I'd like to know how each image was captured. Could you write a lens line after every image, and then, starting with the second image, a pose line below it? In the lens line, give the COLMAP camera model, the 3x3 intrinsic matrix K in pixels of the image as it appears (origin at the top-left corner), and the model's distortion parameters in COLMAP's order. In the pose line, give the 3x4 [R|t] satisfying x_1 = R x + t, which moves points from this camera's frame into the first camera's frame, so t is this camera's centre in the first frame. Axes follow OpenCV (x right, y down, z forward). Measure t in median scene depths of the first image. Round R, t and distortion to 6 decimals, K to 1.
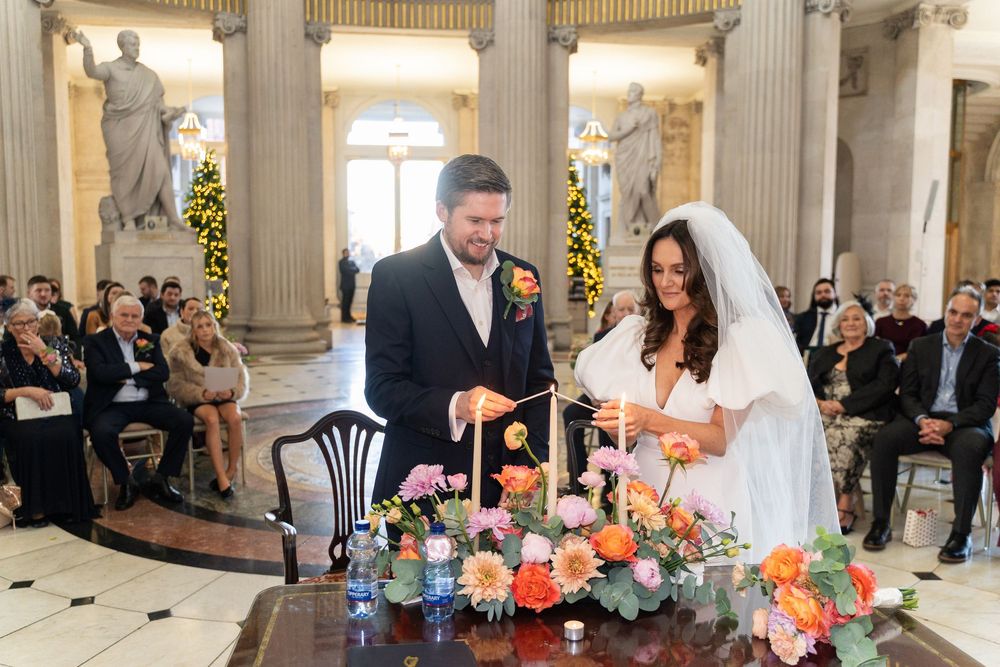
lens RADIAL K [[843.1, 0, 498.0], [0, 843.1, 335.9], [0, 0, 1]] dist [-0.002182, -0.003426]
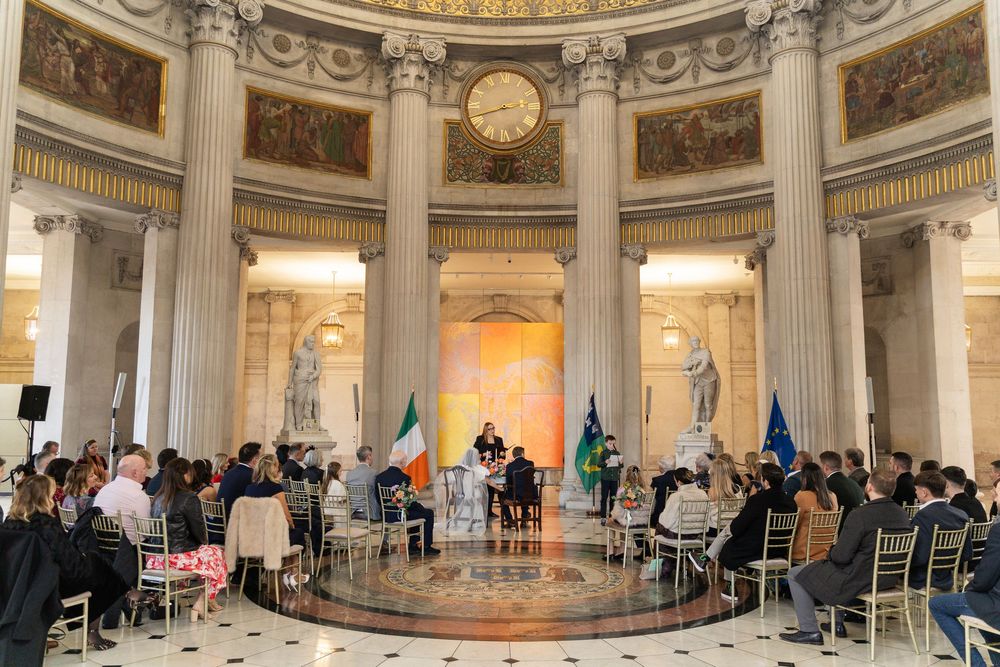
lens RADIAL K [[817.2, 0, 500.0], [0, 817.2, 333.5], [0, 0, 1]] dist [0.006463, -0.006626]
pose [[0.992058, -0.012666, -0.125141, 0.035056], [-0.013534, 0.978392, -0.206314, 0.014785], [0.125050, 0.206369, 0.970450, -0.179940]]
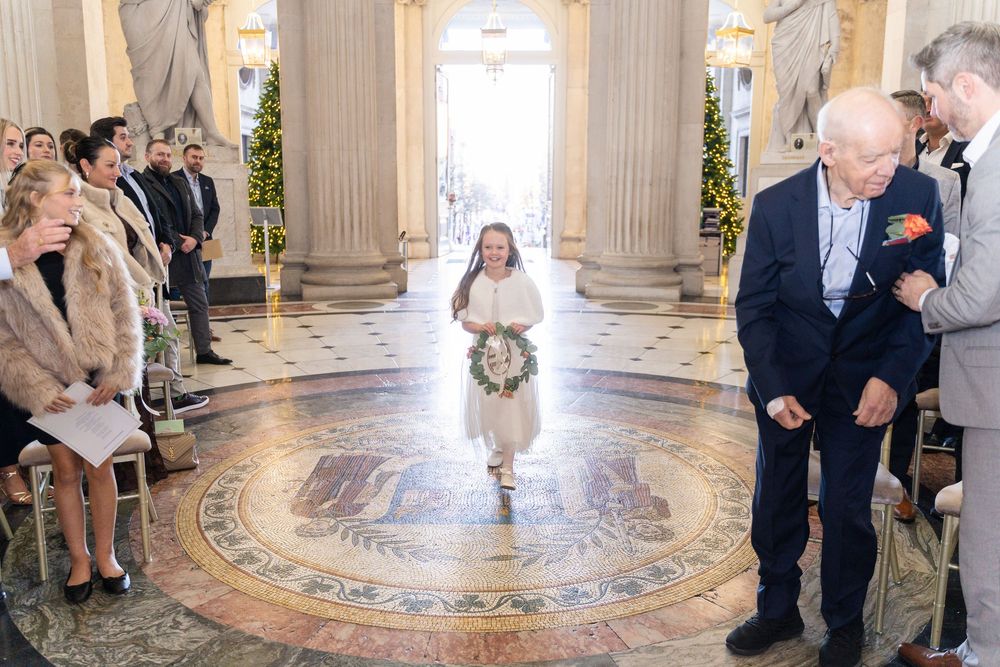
lens RADIAL K [[817.2, 0, 500.0], [0, 817.2, 333.5], [0, 0, 1]] dist [0.006463, -0.006626]
pose [[0.991313, 0.022592, -0.129573, -0.001463], [-0.012444, 0.996828, 0.078605, -0.009208], [0.130938, -0.076310, 0.988449, 0.228970]]
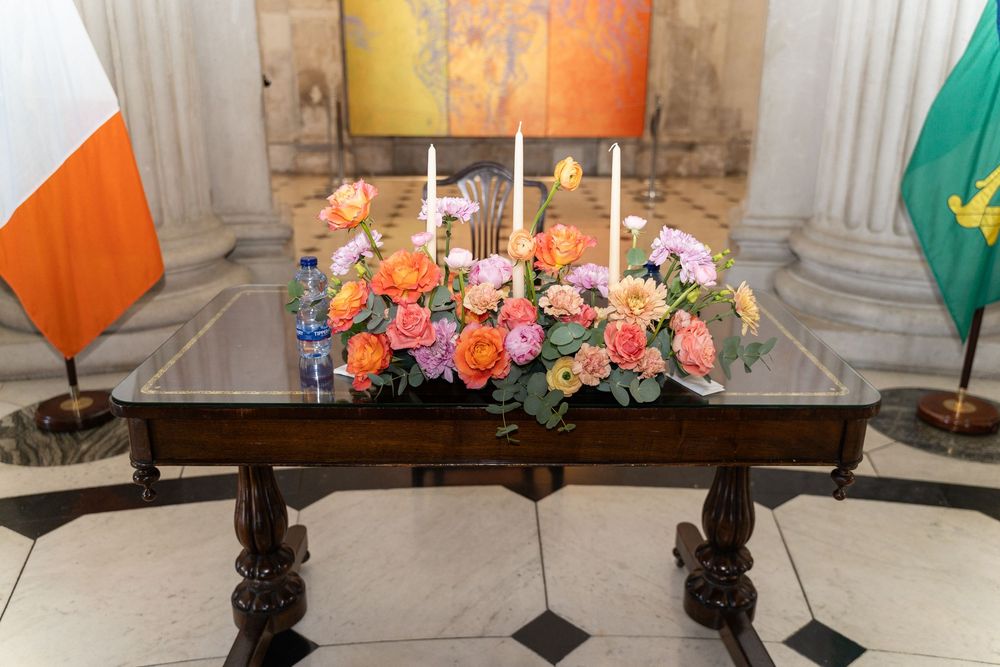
lens RADIAL K [[817.2, 0, 500.0], [0, 817.2, 333.5], [0, 0, 1]] dist [0.006463, -0.006626]
pose [[0.993831, 0.038235, -0.104111, -0.092966], [-0.014160, 0.974759, 0.222811, -0.054600], [0.110002, -0.219962, 0.969287, 0.757192]]
